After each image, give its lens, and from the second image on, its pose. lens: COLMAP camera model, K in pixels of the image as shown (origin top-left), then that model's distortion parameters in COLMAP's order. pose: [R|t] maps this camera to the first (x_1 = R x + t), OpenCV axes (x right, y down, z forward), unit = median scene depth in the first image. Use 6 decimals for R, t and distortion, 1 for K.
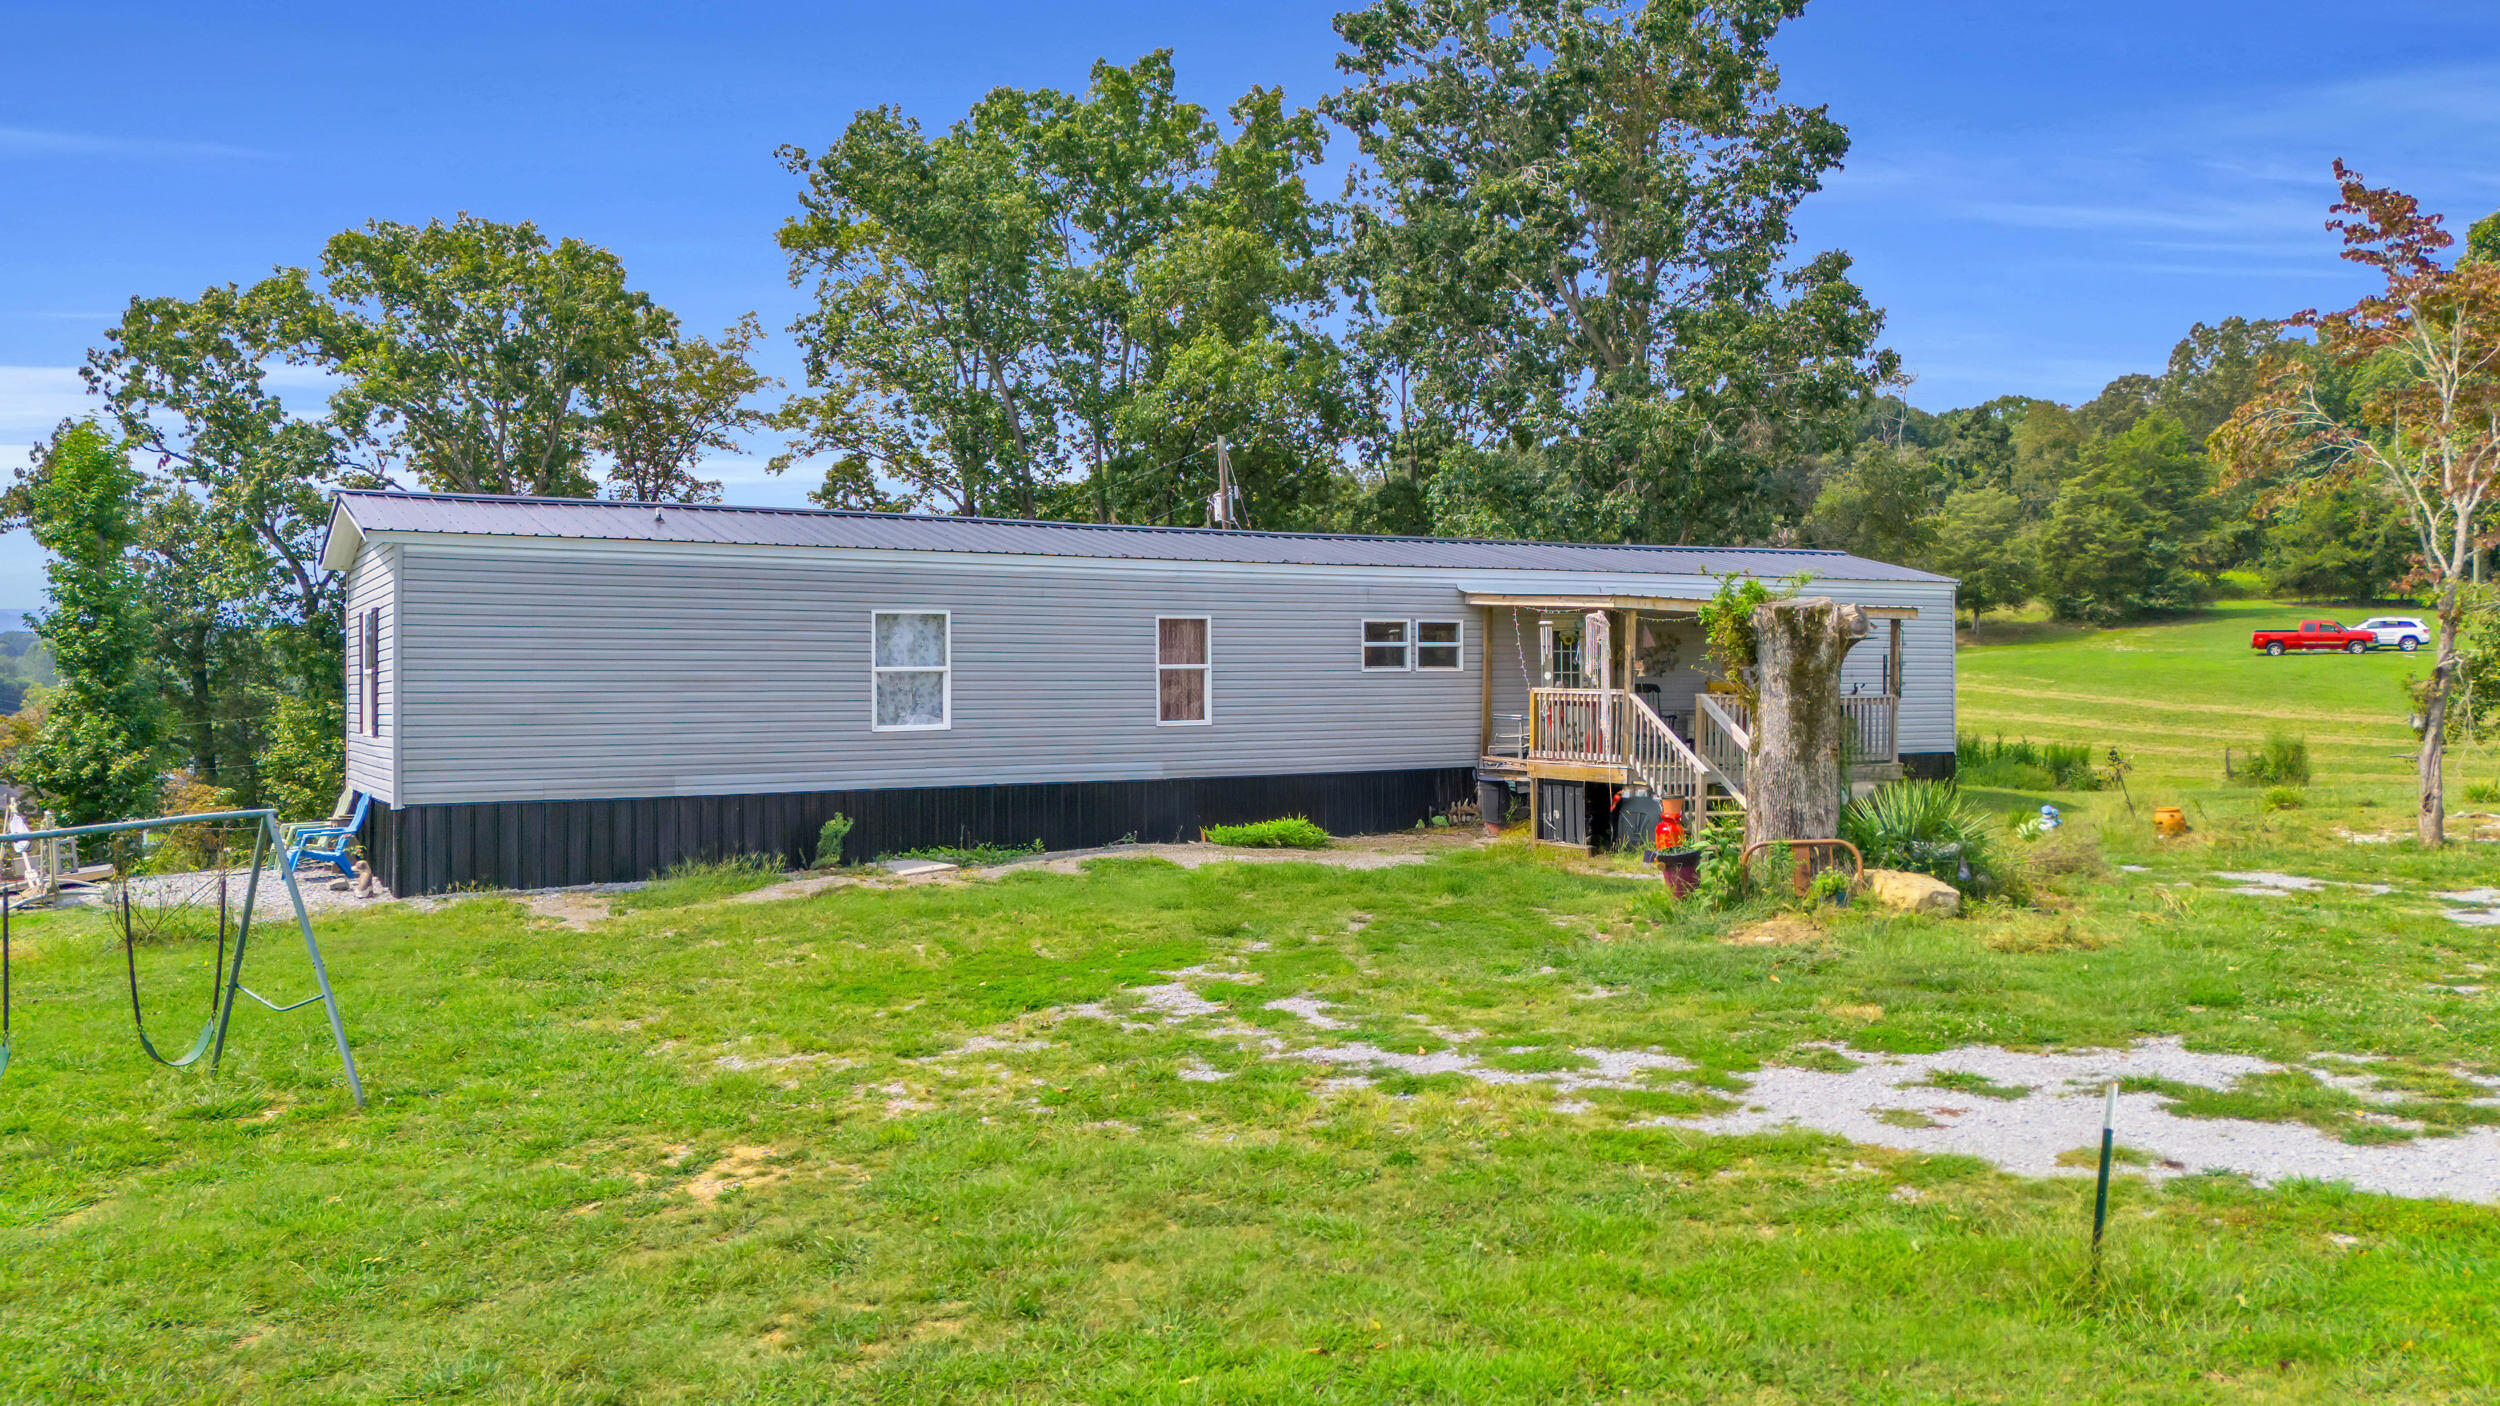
lens RADIAL K [[1748.2, 0, 1253.4], [0, 1748.2, 654.2], [0, 0, 1]] dist [0.028202, -0.004445]
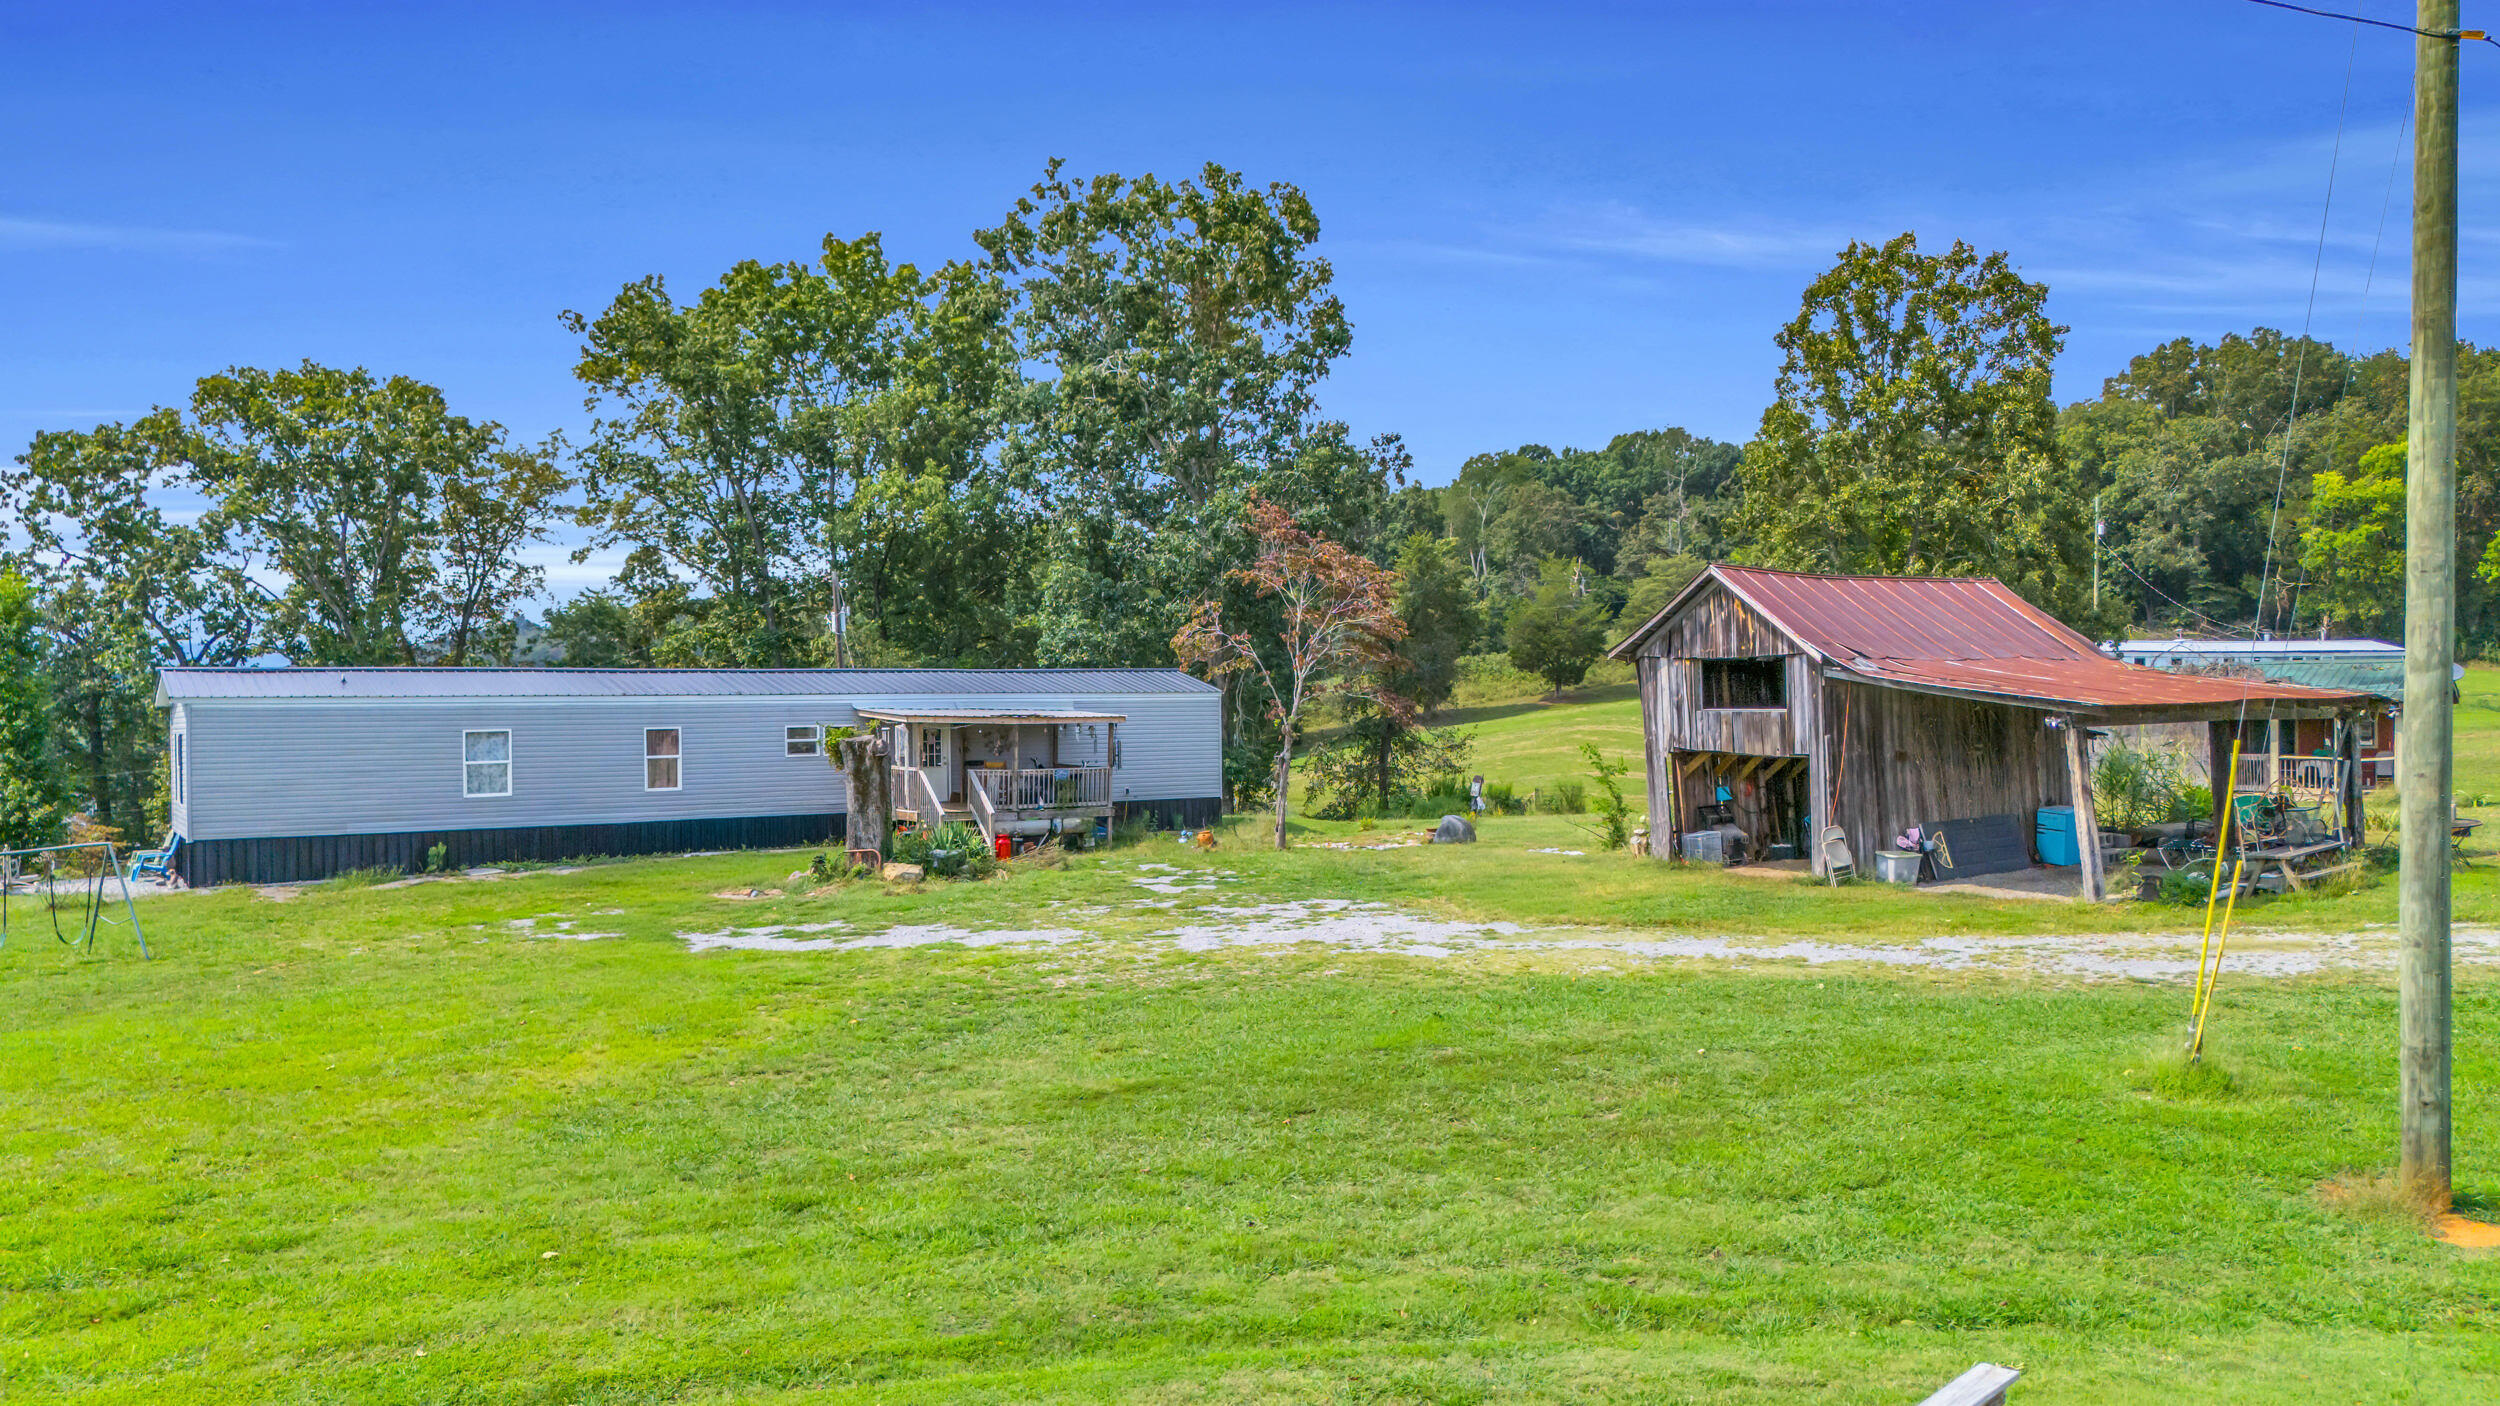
lens RADIAL K [[1734.0, 0, 1250.0], [0, 1734.0, 703.0], [0, 0, 1]] dist [-0.000505, 0.001226]
pose [[0.998916, -0.006089, 0.046150, 0.153414], [0.005549, 0.999915, 0.011817, -0.021086], [-0.046218, -0.011548, 0.998865, -0.247943]]
